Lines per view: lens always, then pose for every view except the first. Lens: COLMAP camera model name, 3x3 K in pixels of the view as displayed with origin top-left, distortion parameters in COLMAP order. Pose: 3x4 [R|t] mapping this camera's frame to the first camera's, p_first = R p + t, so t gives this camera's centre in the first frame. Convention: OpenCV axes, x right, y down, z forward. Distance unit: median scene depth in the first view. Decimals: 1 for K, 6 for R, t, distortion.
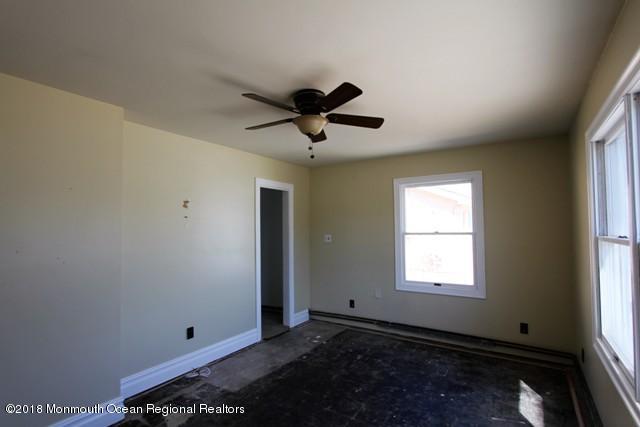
lens RADIAL K [[318.6, 0, 316.2], [0, 318.6, 219.0], [0, 0, 1]] dist [-0.000962, -0.000384]
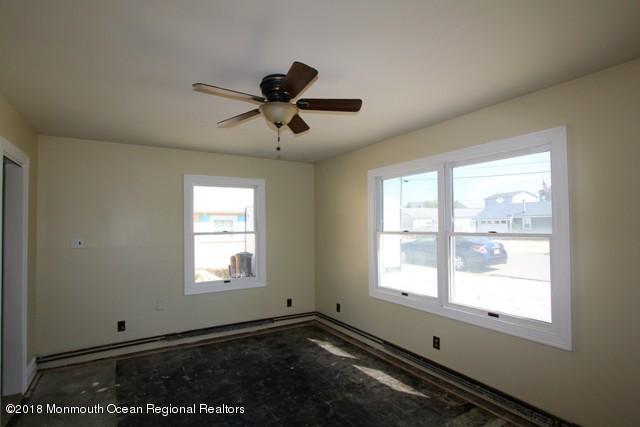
lens RADIAL K [[318.6, 0, 316.2], [0, 318.6, 219.0], [0, 0, 1]] dist [-0.000962, -0.000384]
pose [[0.433122, 0.024207, 0.901010, -0.498922], [-0.021783, 0.999628, -0.016385, 0.012075], [-0.901072, -0.012530, 0.433488, 0.318314]]
